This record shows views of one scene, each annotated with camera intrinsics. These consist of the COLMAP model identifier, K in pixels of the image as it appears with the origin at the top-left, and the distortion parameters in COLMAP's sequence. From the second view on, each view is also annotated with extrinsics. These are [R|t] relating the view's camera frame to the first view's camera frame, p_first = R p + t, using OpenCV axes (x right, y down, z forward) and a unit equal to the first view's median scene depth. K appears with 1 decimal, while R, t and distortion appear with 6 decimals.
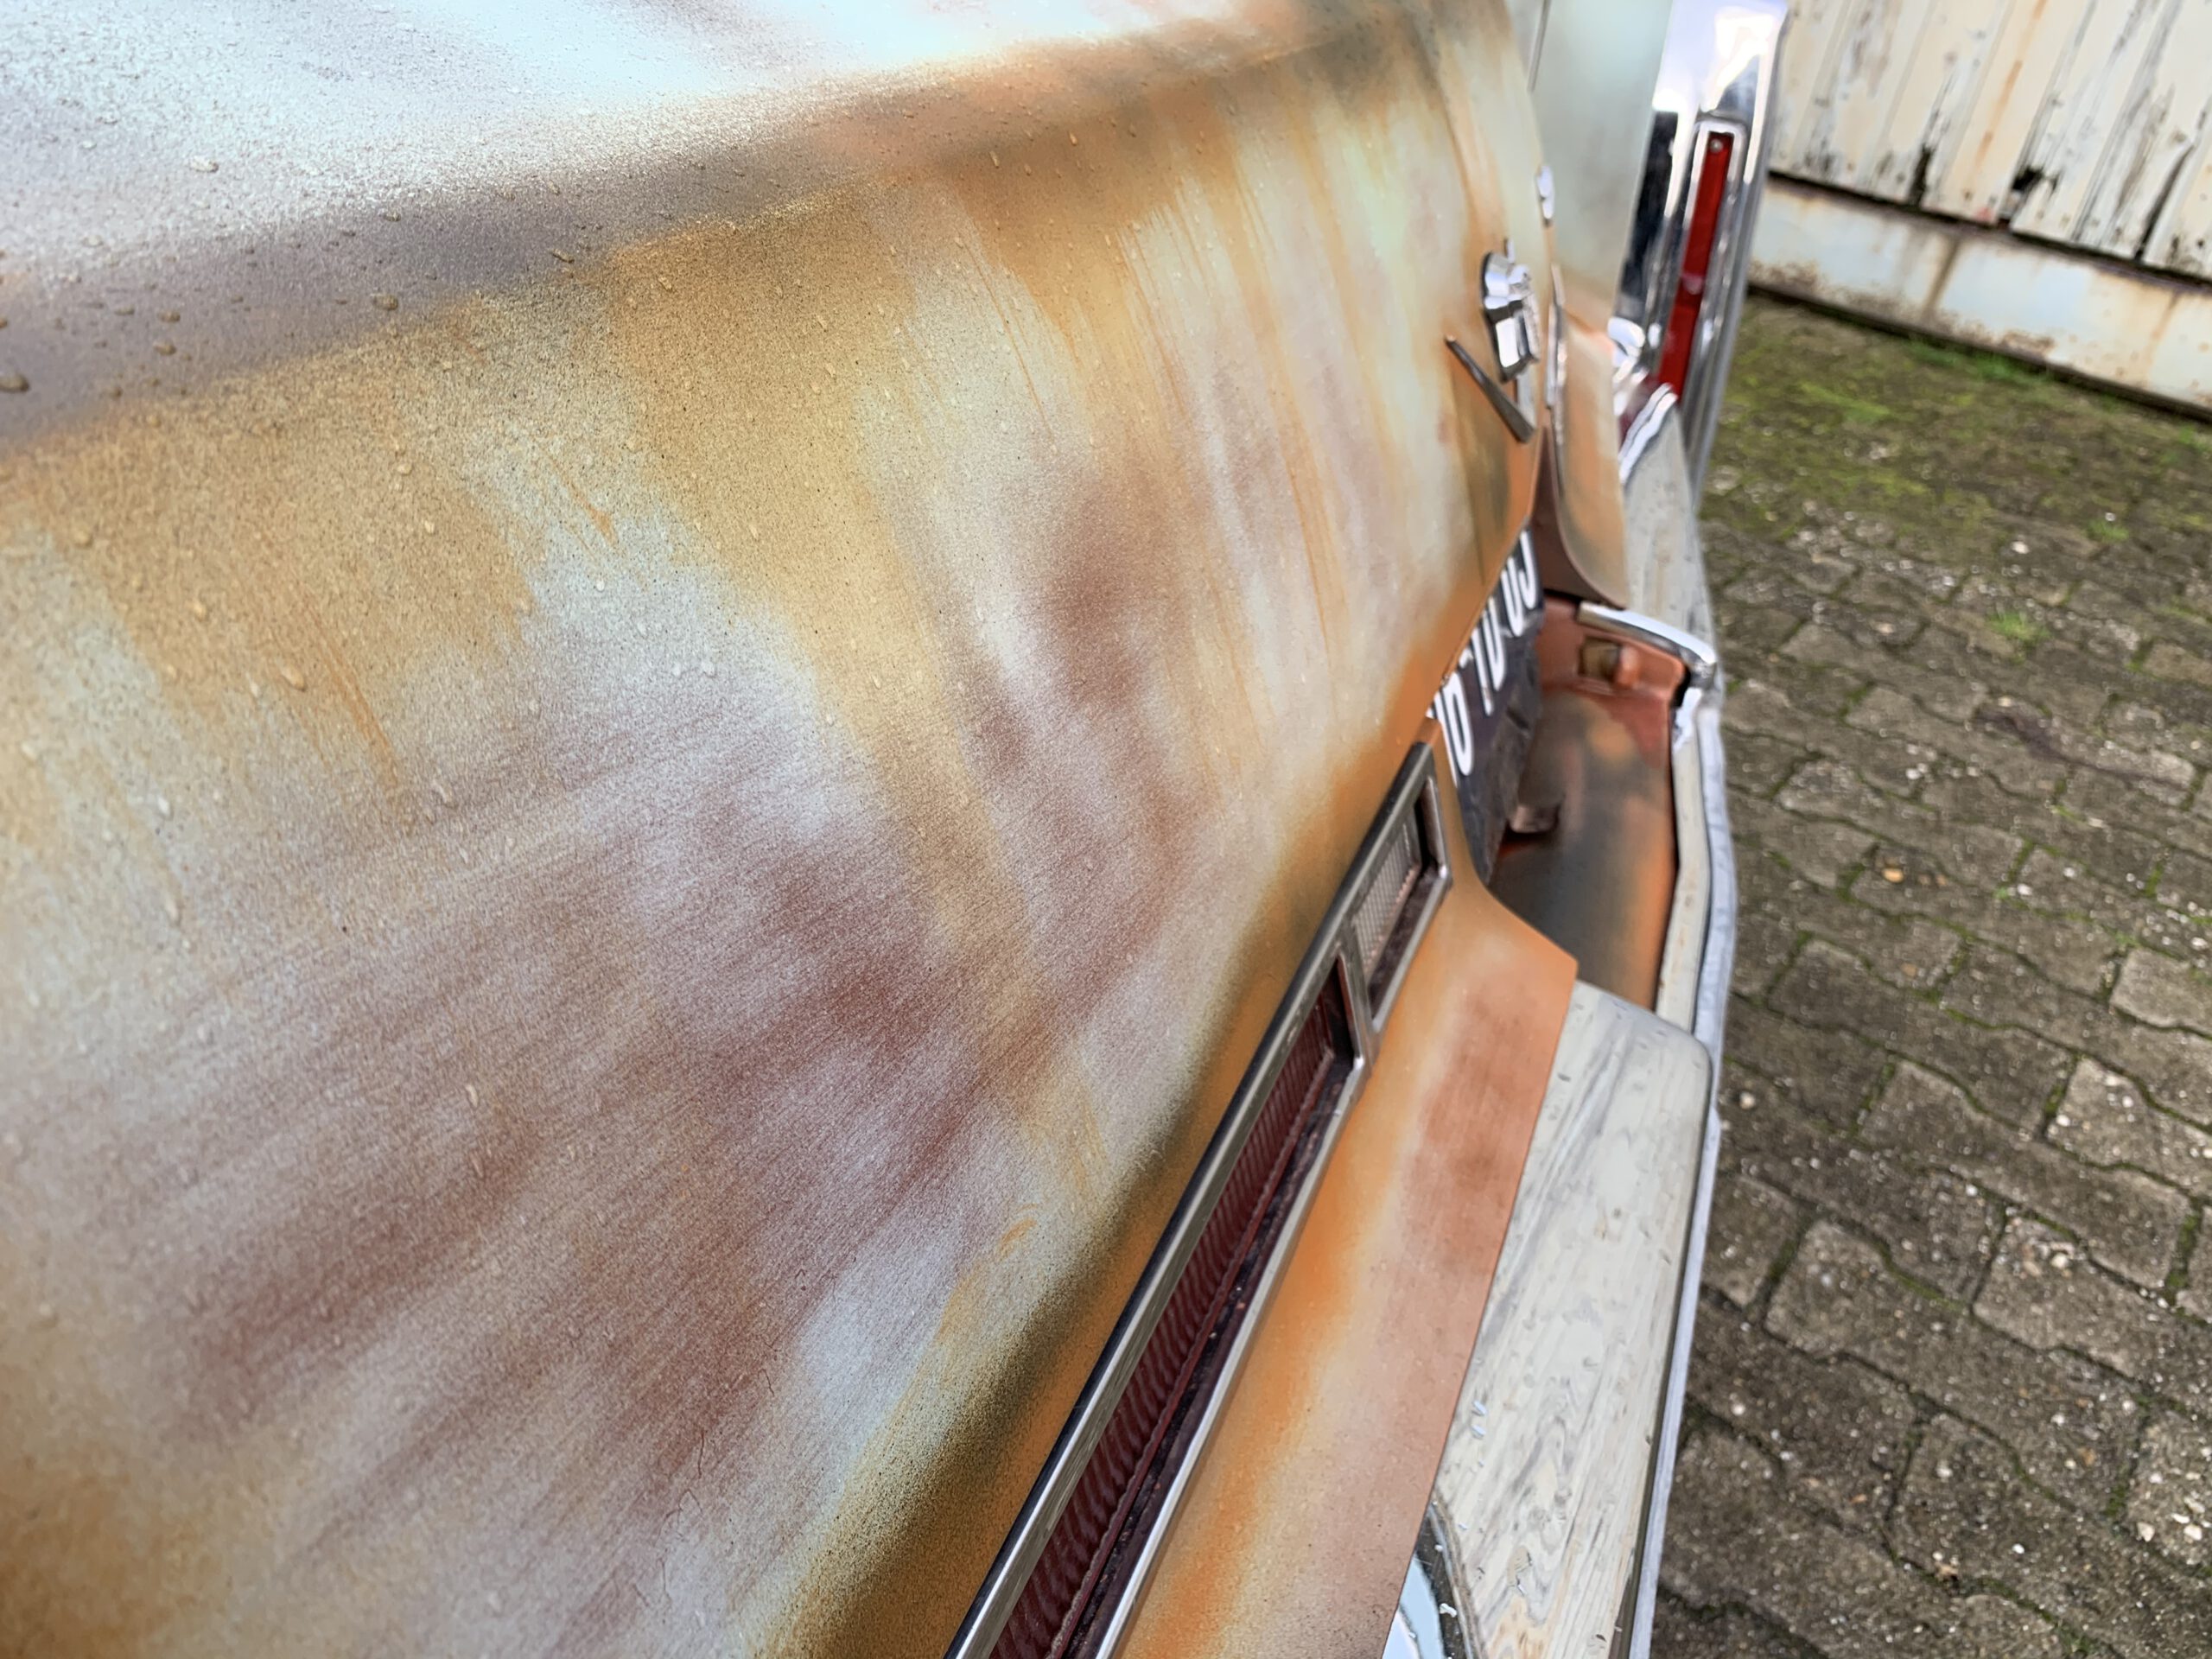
lens RADIAL K [[1696.8, 0, 1089.8], [0, 1696.8, 845.1], [0, 0, 1]] dist [0.006695, -0.000242]
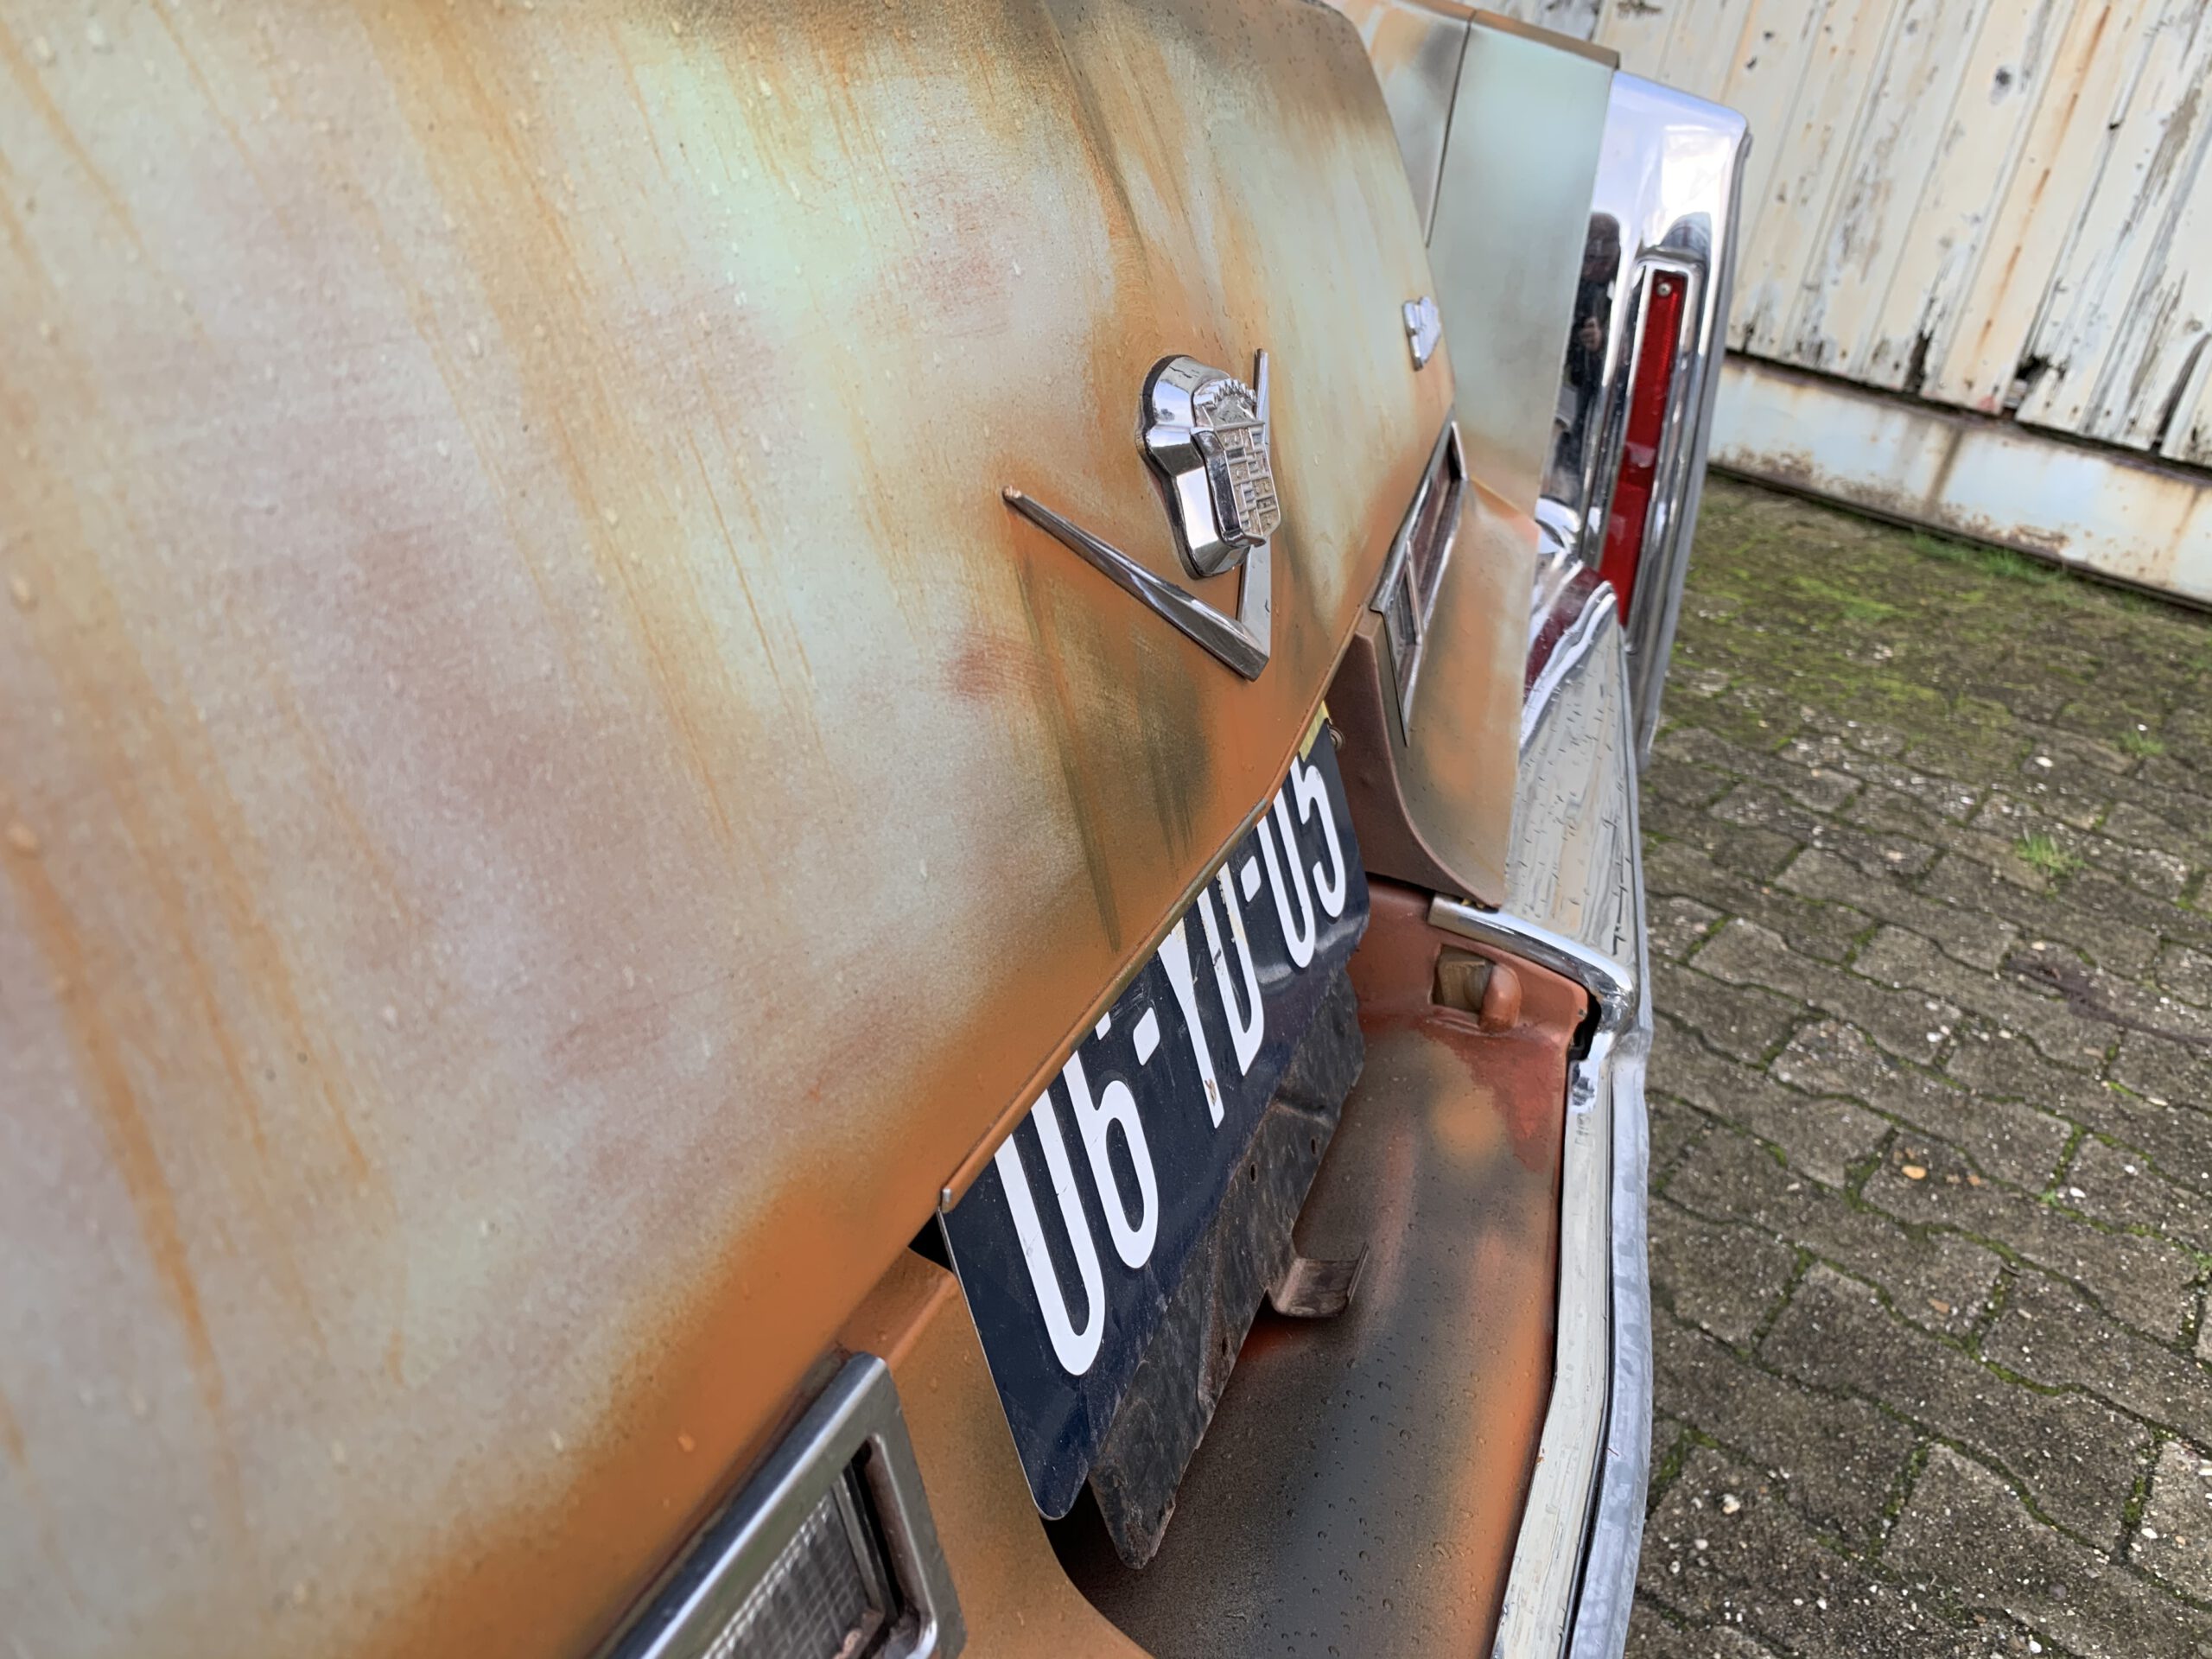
lens RADIAL K [[1673.7, 0, 1114.6], [0, 1673.7, 850.2], [0, 0, 1]] dist [0.008210, -0.000985]
pose [[0.999910, 0.013217, -0.002152, 0.078918], [-0.013365, 0.995098, -0.097985, -0.045692], [0.000846, 0.098005, 0.995186, 0.163434]]
